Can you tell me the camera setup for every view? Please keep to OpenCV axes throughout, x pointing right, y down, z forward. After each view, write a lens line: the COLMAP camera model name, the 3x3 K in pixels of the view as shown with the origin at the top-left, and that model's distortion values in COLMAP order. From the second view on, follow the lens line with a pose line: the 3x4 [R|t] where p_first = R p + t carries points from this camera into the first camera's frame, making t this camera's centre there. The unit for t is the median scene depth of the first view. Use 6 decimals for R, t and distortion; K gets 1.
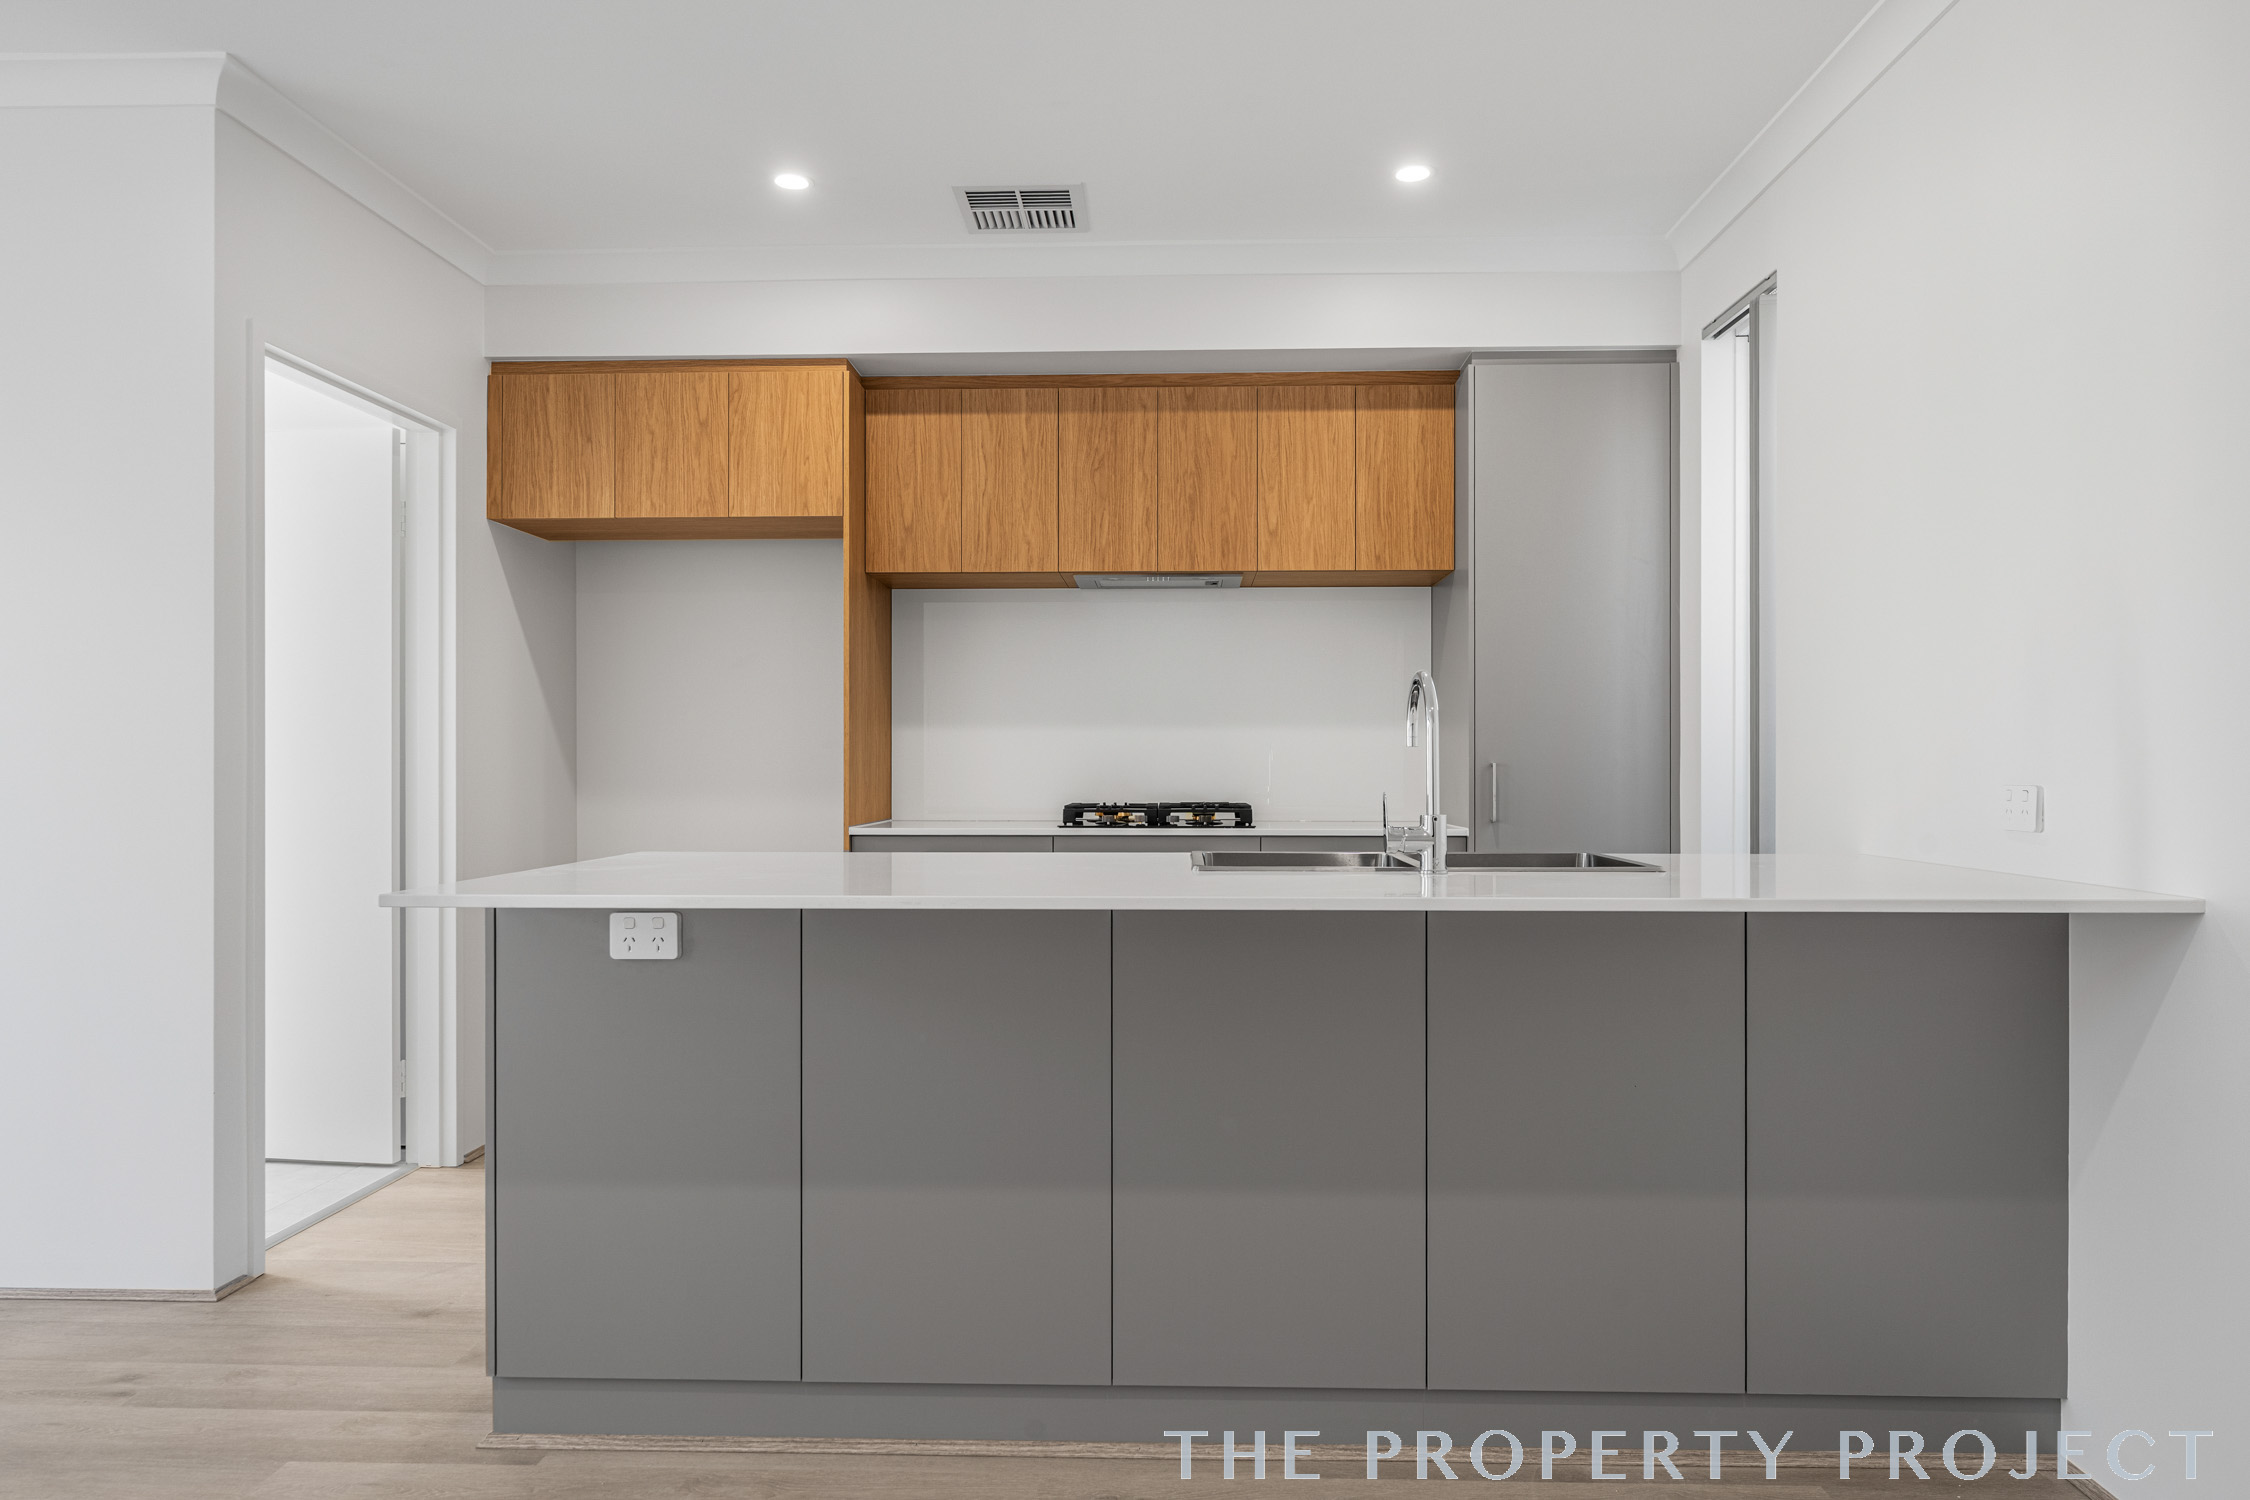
lens RADIAL K [[1434.7, 0, 1133.1], [0, 1434.7, 760.1], [0, 0, 1]] dist [-0.001134, 0.003539]
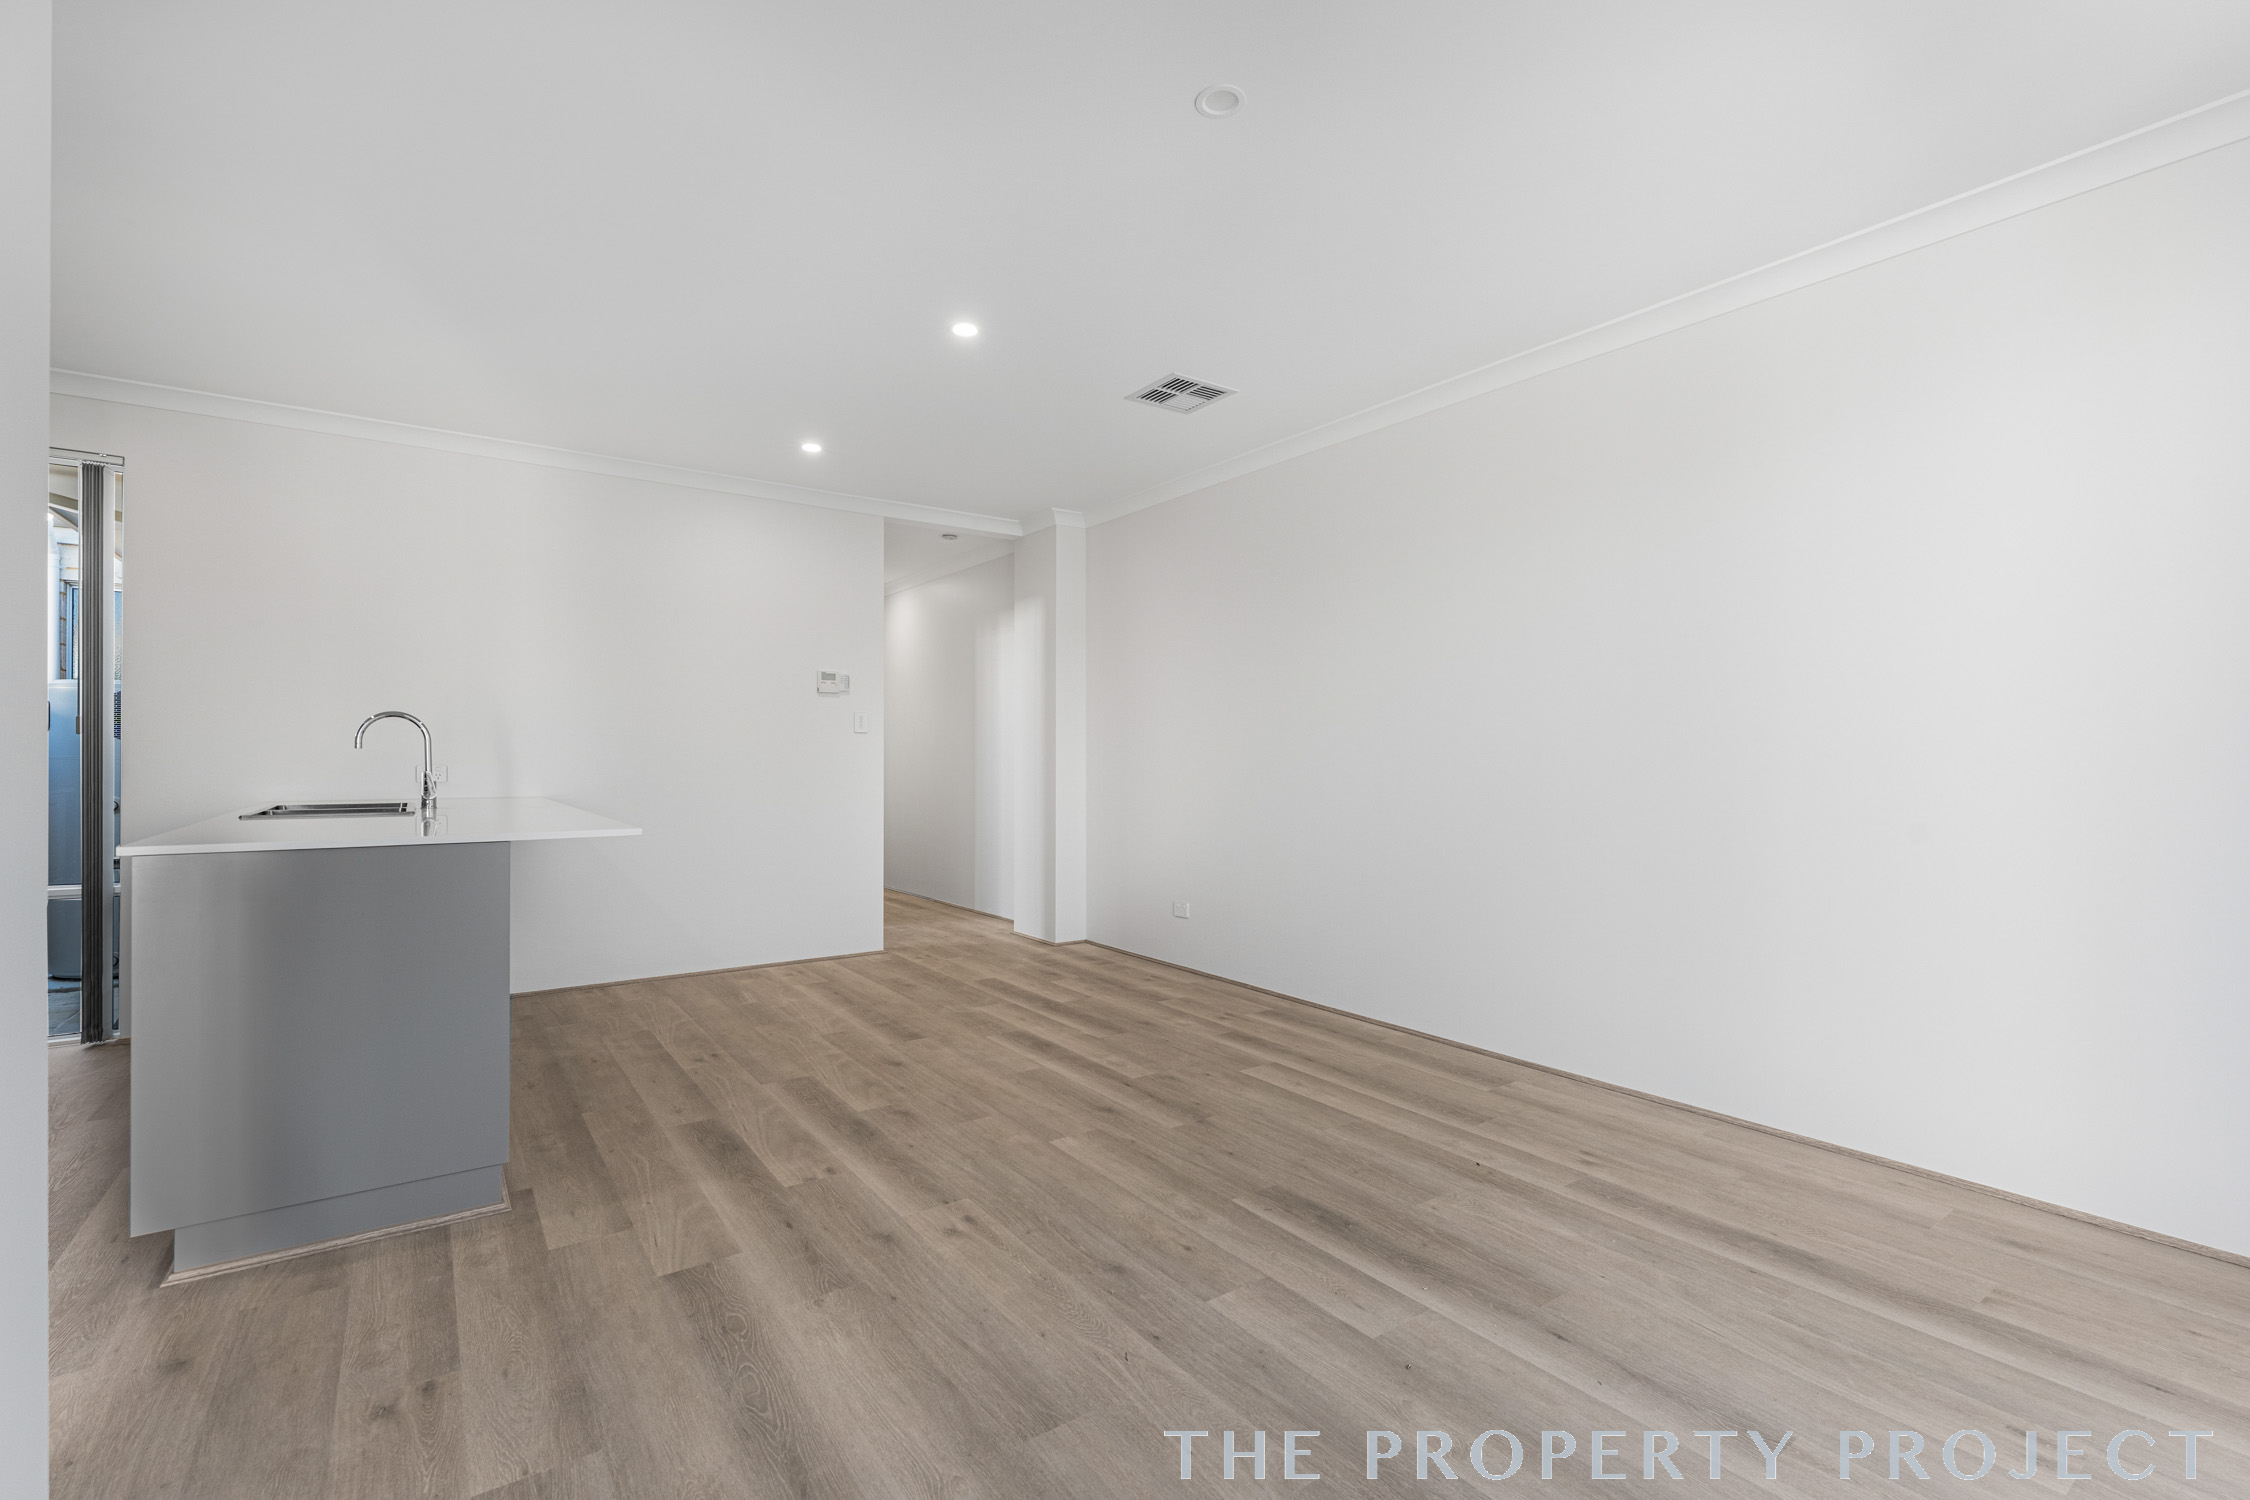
lens RADIAL K [[1005.5, 0, 1135.1], [0, 1005.5, 749.5], [0, 0, 1]] dist [-0.000675, -0.000013]
pose [[-0.616192, 0.006568, 0.787569, -0.962646], [-0.004318, 0.999922, -0.011716, 0.002022], [-0.787584, -0.010620, -0.616116, 0.645672]]
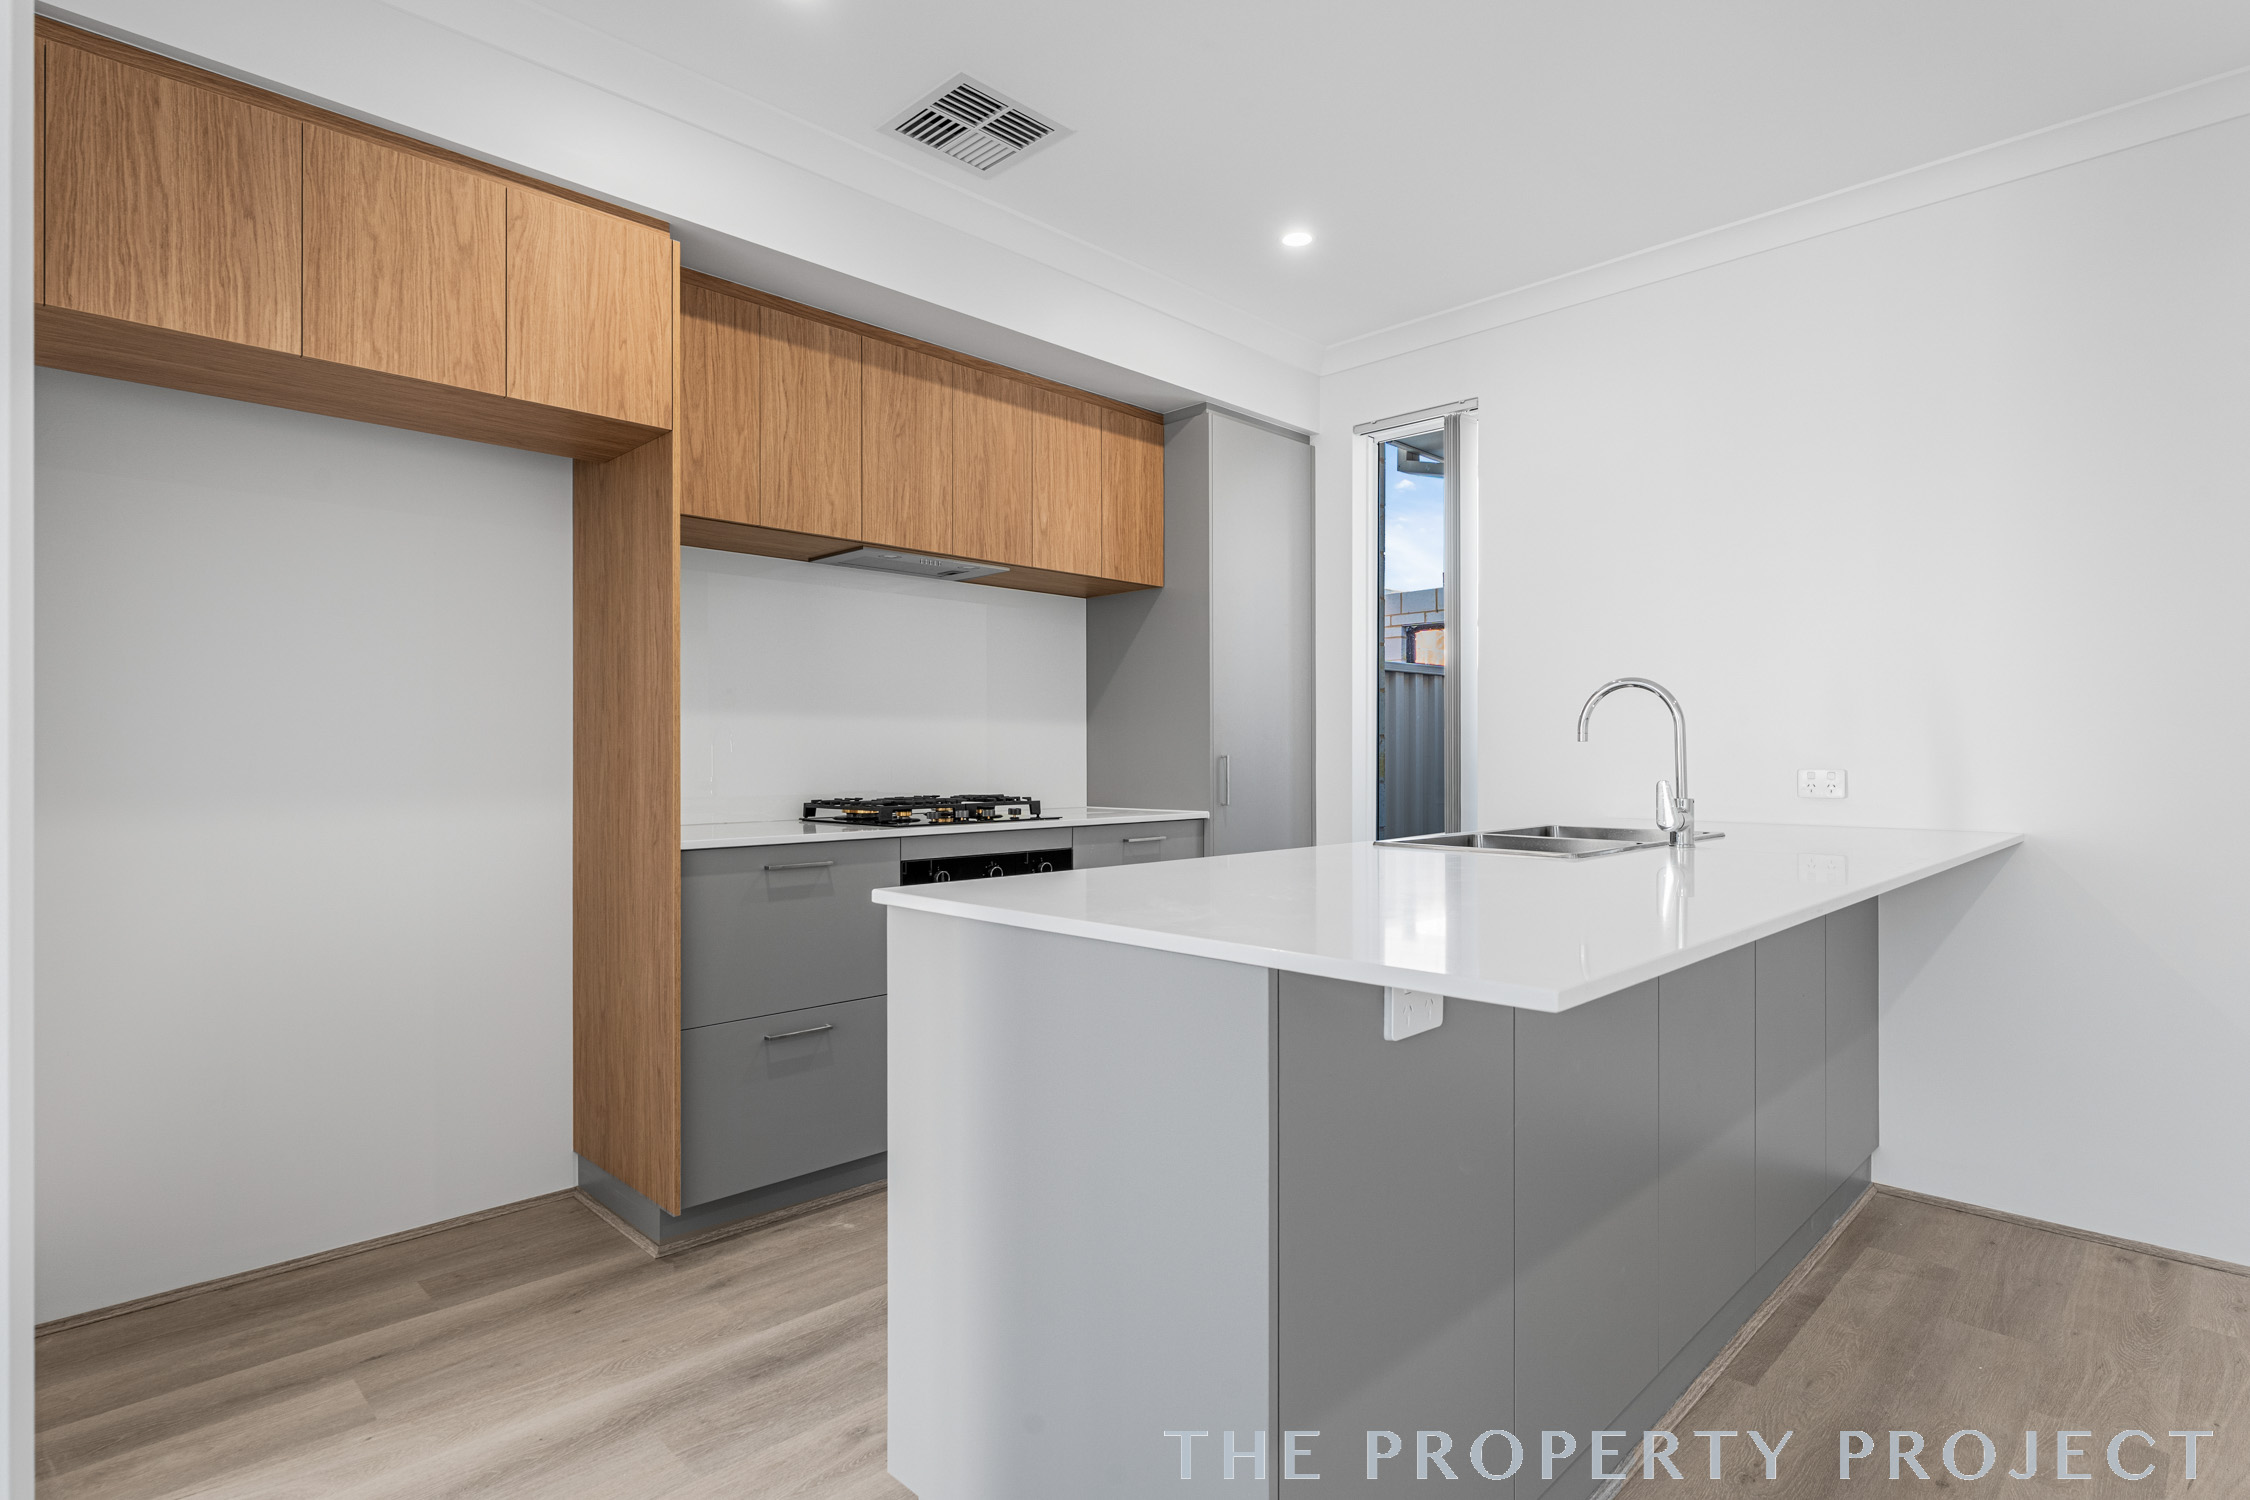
lens RADIAL K [[1157.6, 0, 1132.2], [0, 1157.6, 750.1], [0, 0, 1]] dist [-0.005538, 0.001534]
pose [[0.673891, 0.003588, 0.738822, -0.485411], [-0.000900, 0.999991, -0.004036, 0.001057], [-0.738830, 0.002055, 0.673889, 0.406121]]
